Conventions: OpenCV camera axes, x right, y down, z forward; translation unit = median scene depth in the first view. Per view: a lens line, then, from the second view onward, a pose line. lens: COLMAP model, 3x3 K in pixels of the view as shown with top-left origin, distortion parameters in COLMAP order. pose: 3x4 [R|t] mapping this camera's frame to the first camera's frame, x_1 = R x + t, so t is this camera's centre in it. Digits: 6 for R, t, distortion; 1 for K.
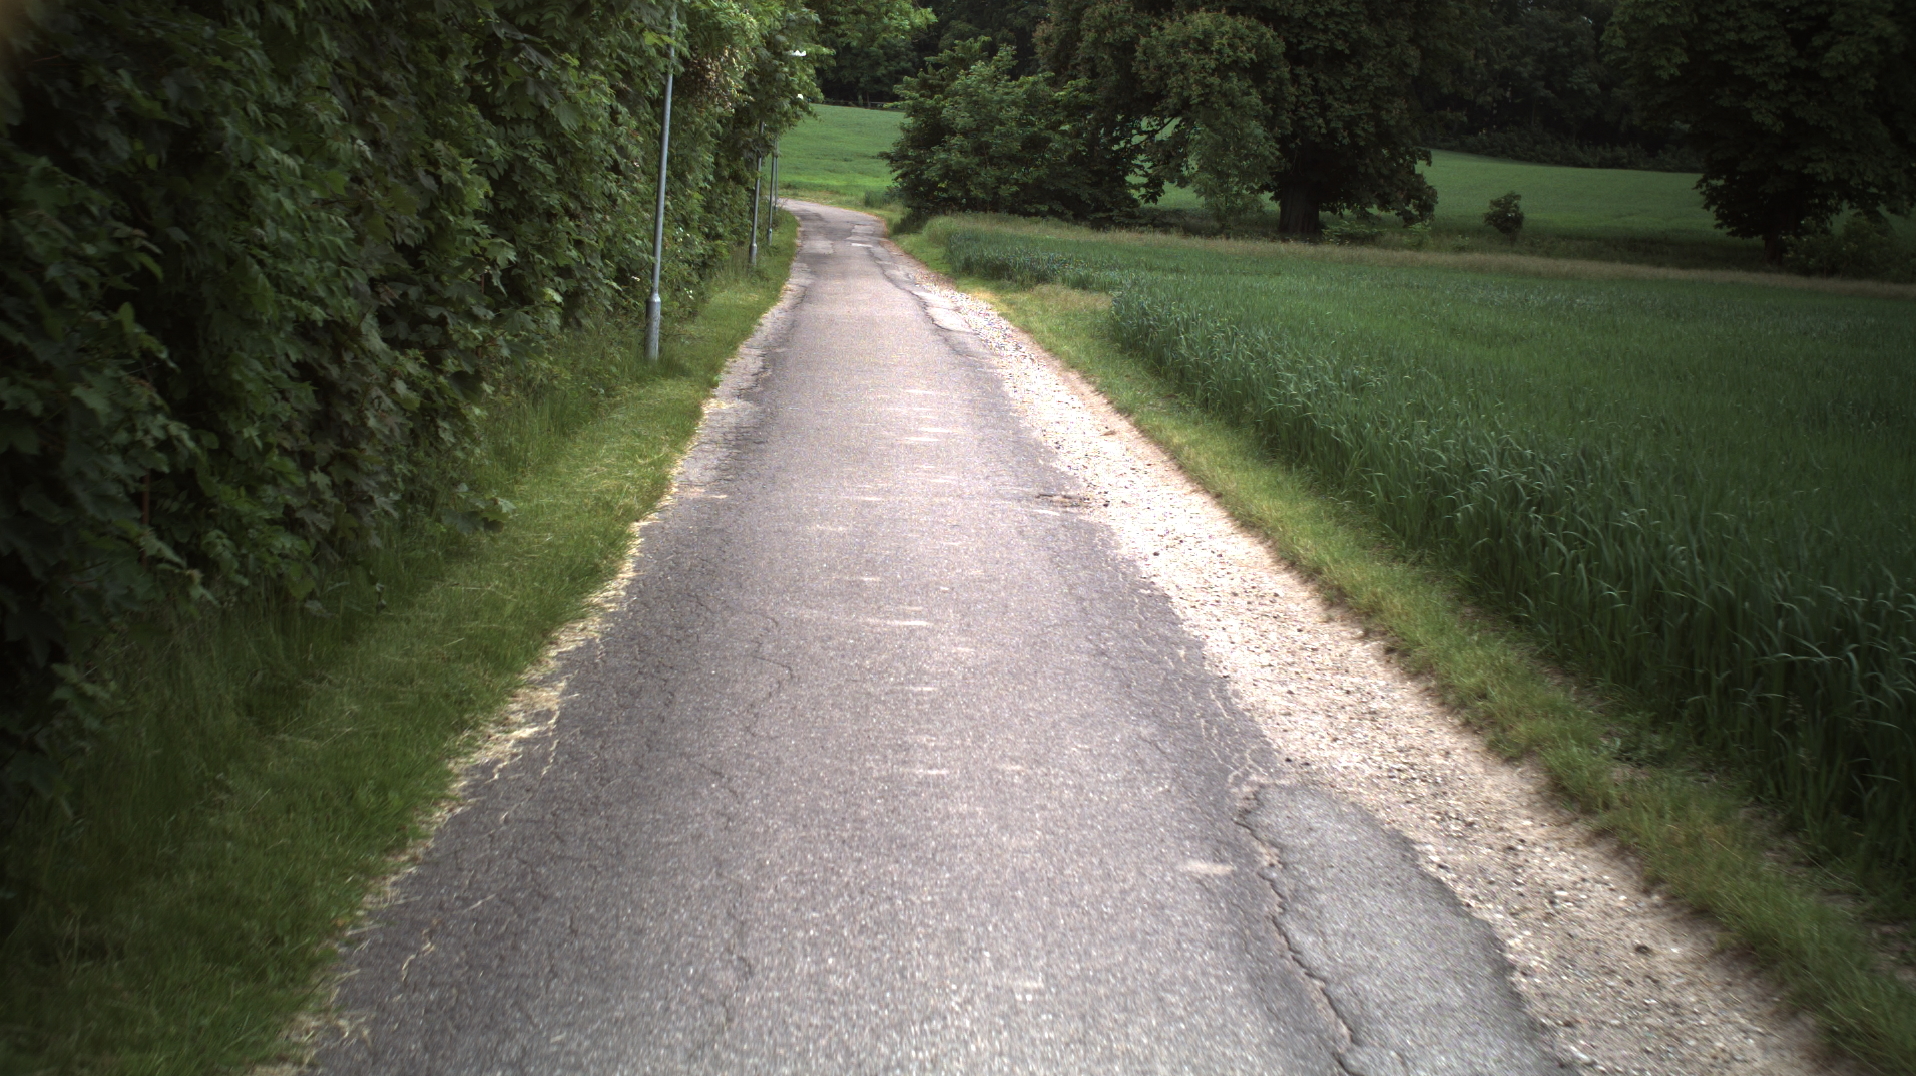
lens RADIAL K [[5320.9, 0, 940.1], [0, 5320.9, 528.2], [0, 0, 1]] dist [-0.795170, 0.000000]
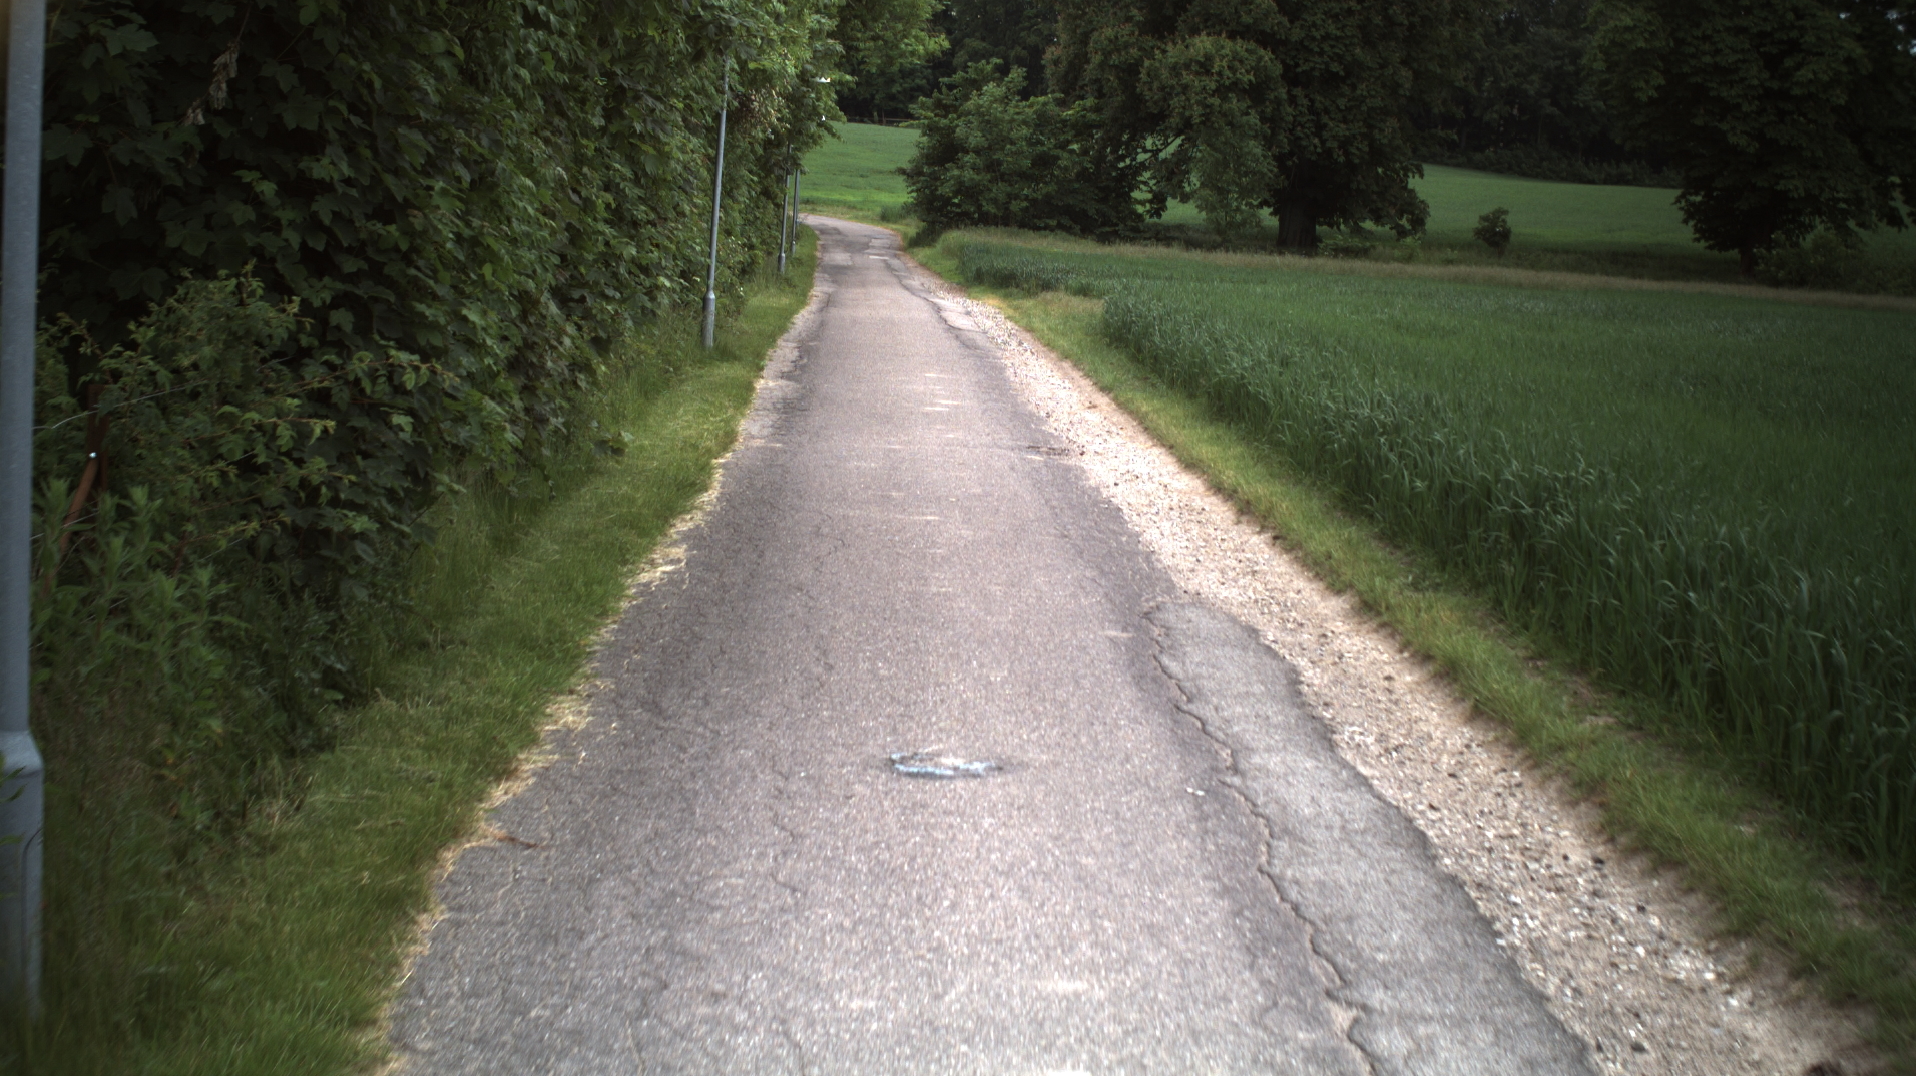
lens RADIAL K [[5320.9, 0, 963.1], [0, 5320.9, 543.5], [0, 0, 1]] dist [-0.795170, 0.000000]
pose [[0.999998, 0.000952, 0.001659, 0.000427], [-0.000952, 1.000000, -0.000083, 0.007305], [-0.001660, 0.000082, 0.999999, -0.111638]]
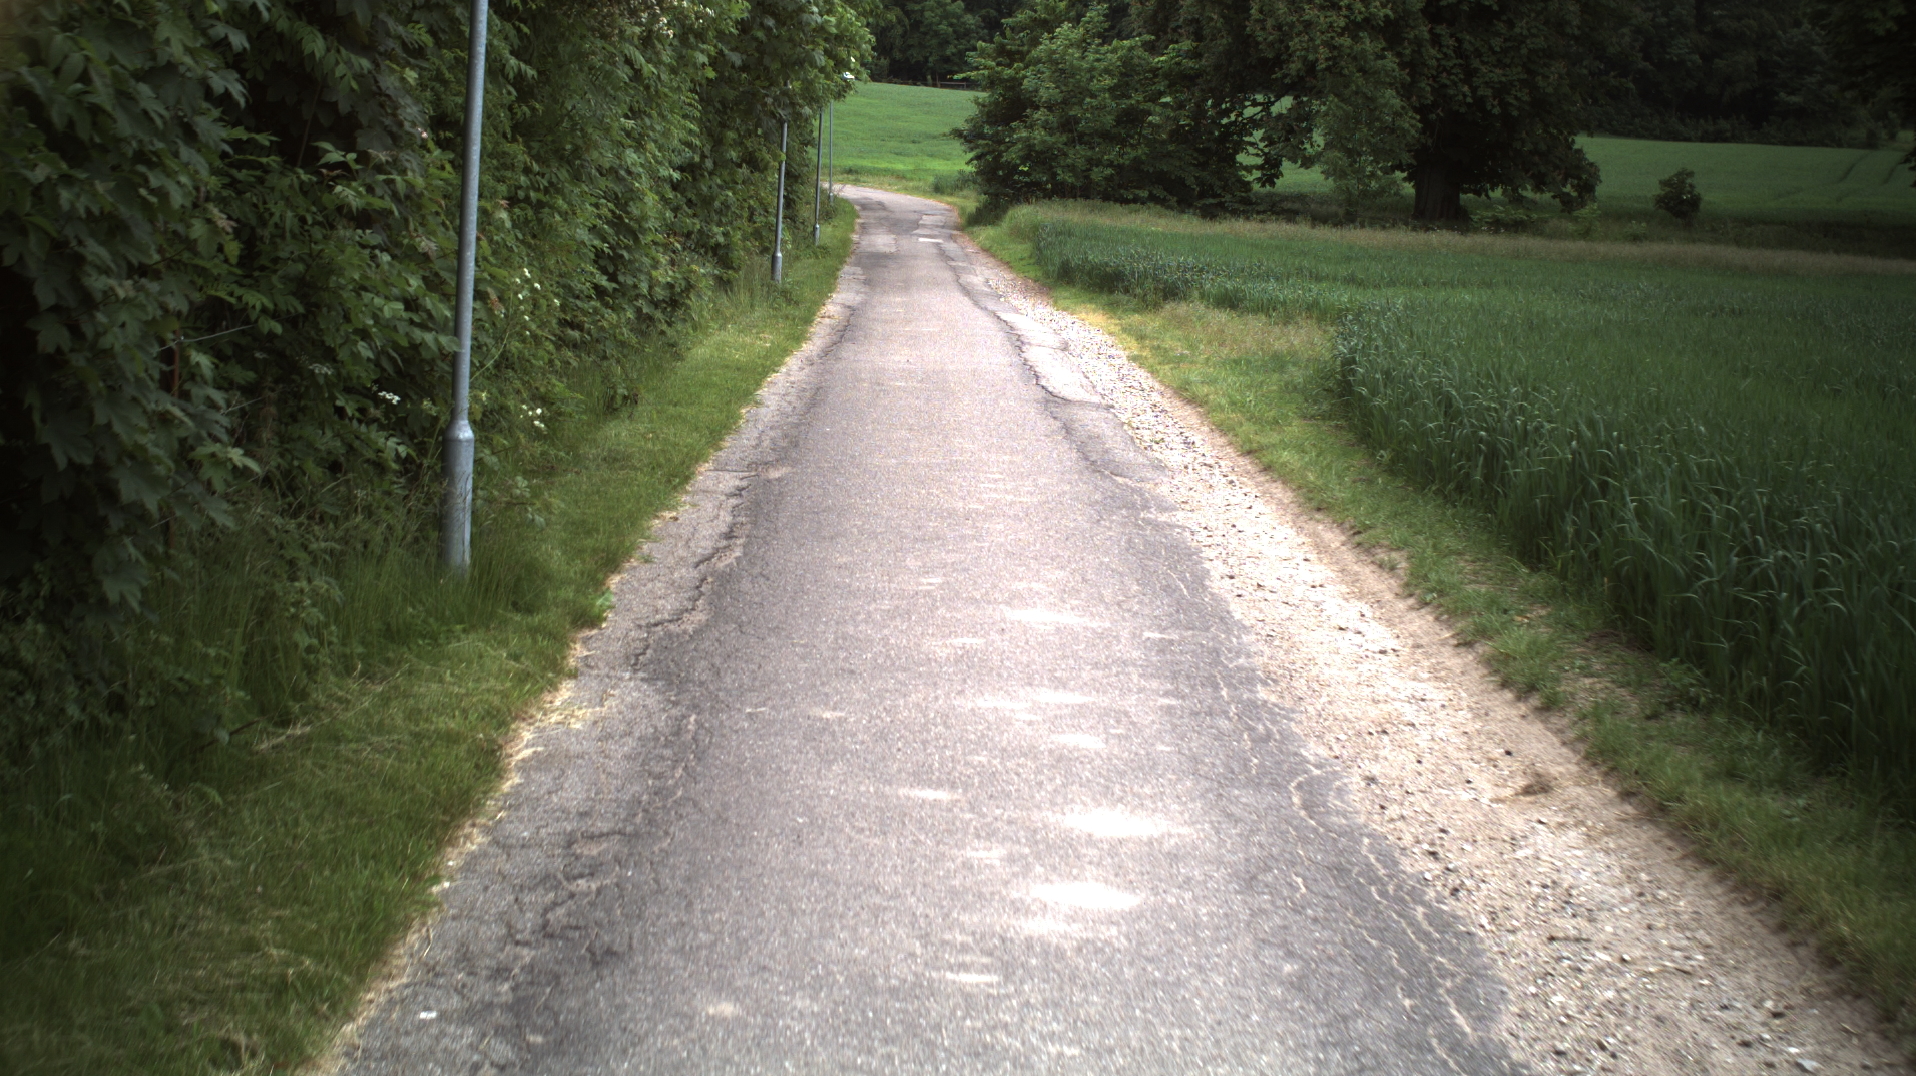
lens RADIAL K [[5323.6, 0, 966.2], [0, 5323.6, 539.6], [0, 0, 1]] dist [-0.728928, 0.000000]
pose [[0.999892, -0.011411, -0.009208, -0.004010], [0.011460, 0.999920, 0.005270, -0.021704], [0.009148, -0.005375, 0.999944, 0.332751]]
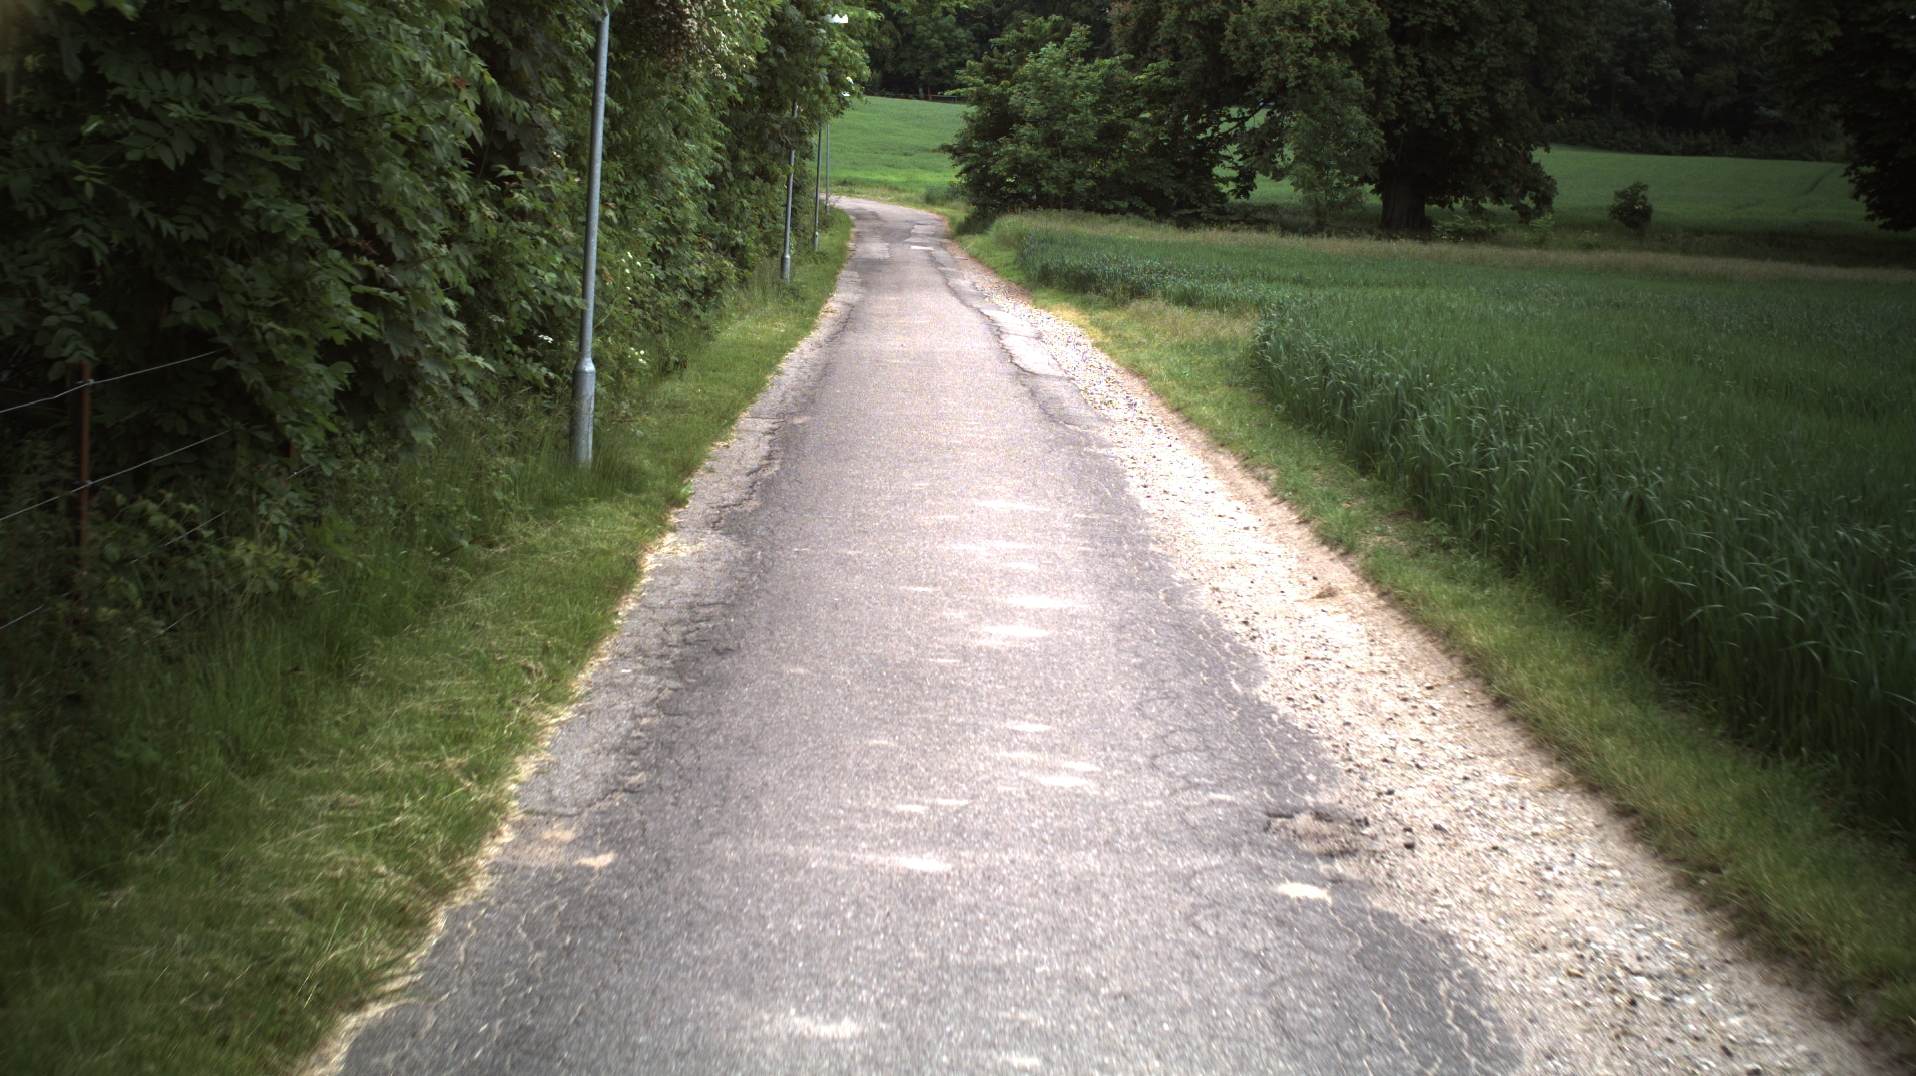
lens RADIAL K [[5323.6, 0, 957.9], [0, 5323.6, 543.6], [0, 0, 1]] dist [-0.728928, 0.000000]
pose [[0.999912, -0.009718, -0.009065, -0.002259], [0.009753, 0.999945, 0.003780, -0.014545], [0.009028, -0.003868, 0.999952, 0.221985]]
